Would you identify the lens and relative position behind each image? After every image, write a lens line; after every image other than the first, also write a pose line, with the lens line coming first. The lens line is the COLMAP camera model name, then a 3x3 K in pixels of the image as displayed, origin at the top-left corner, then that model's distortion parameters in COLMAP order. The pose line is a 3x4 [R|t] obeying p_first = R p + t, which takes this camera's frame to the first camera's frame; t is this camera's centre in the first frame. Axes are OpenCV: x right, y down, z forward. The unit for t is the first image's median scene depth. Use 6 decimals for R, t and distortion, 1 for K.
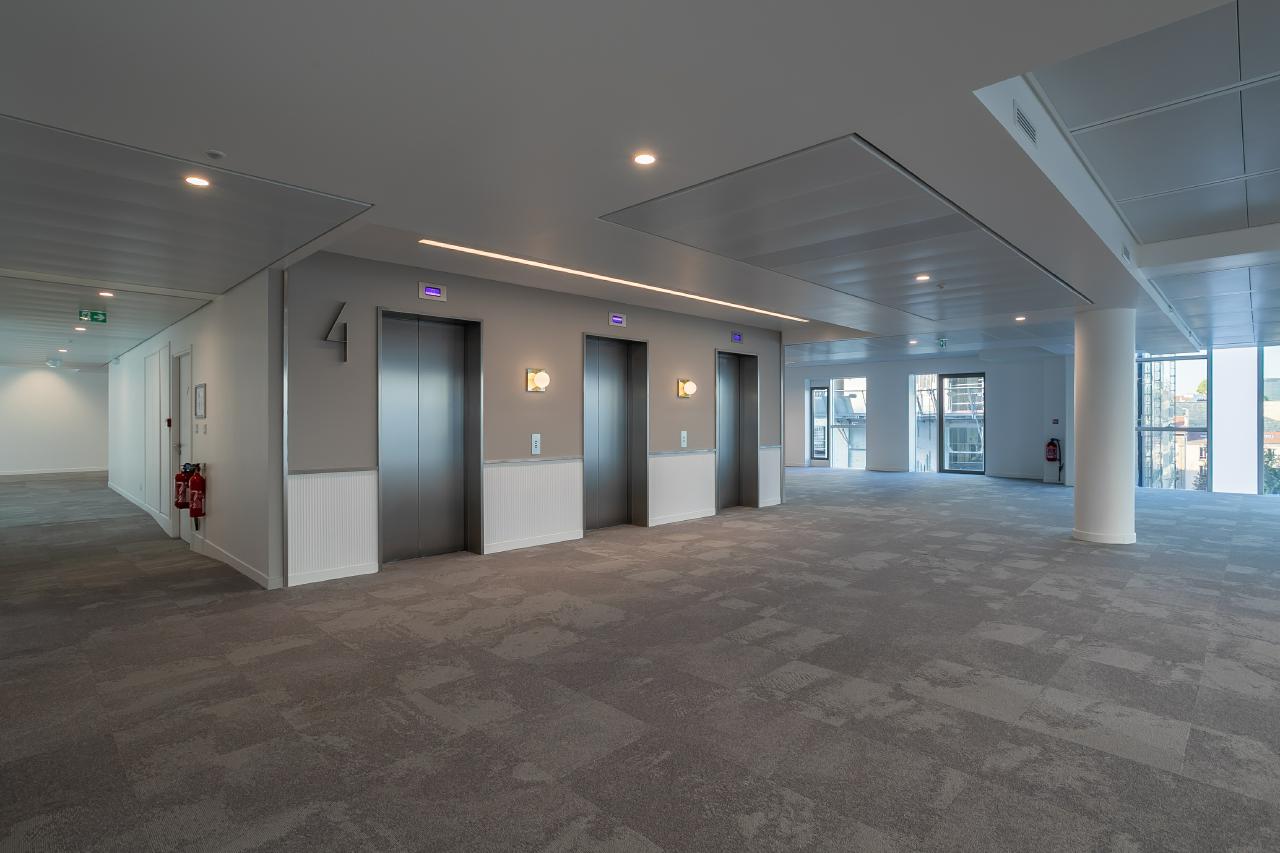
lens RADIAL K [[626.8, 0, 640.0], [0, 626.8, 426.5], [0, 0, 1]] dist [-0.043354, 0.000151]
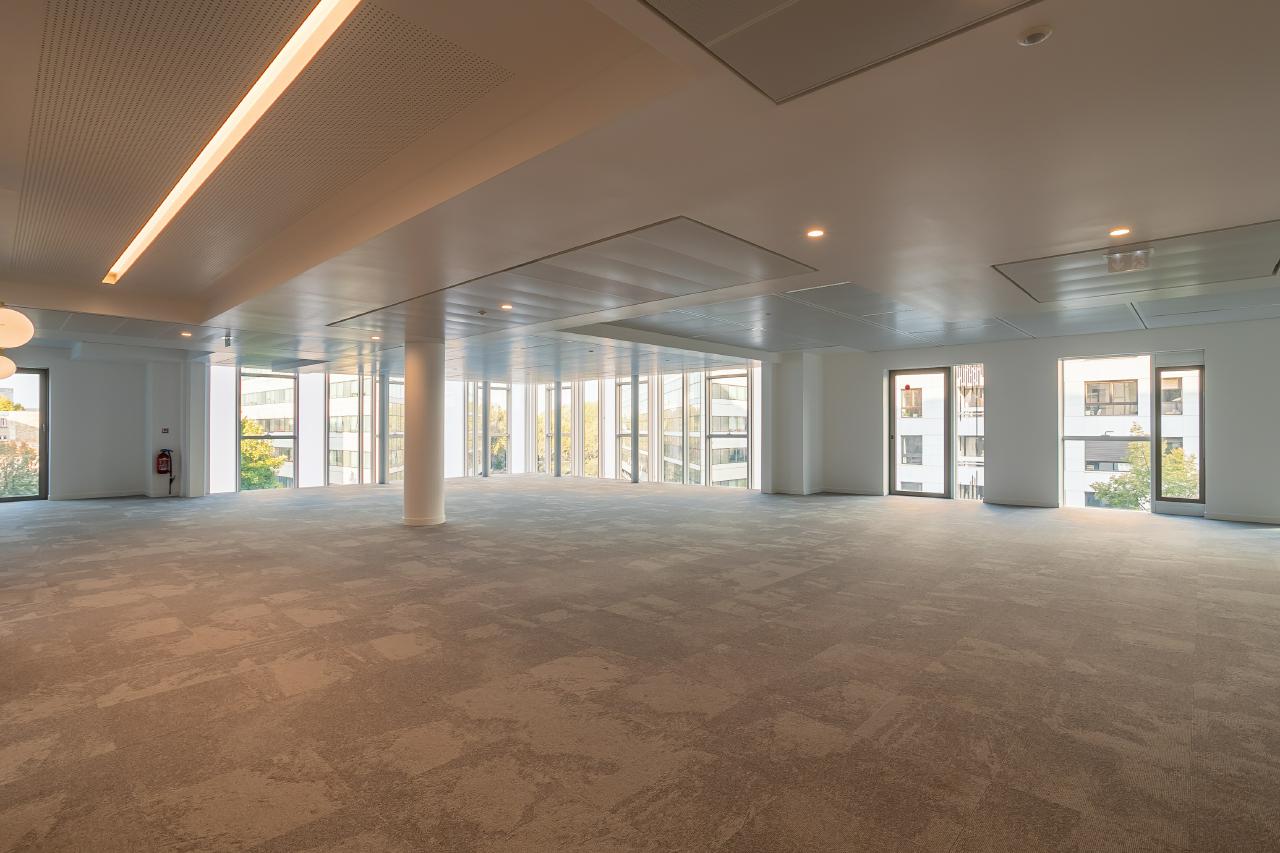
lens RADIAL K [[624.4, 0, 640.0], [0, 624.4, 426.5], [0, 0, 1]] dist [-0.026436, 0.000031]
pose [[-0.028953, 0.005042, 0.999568, -0.981924], [0.010153, 0.999937, -0.004750, -0.011361], [-0.999529, 0.010011, -0.029002, 1.044715]]
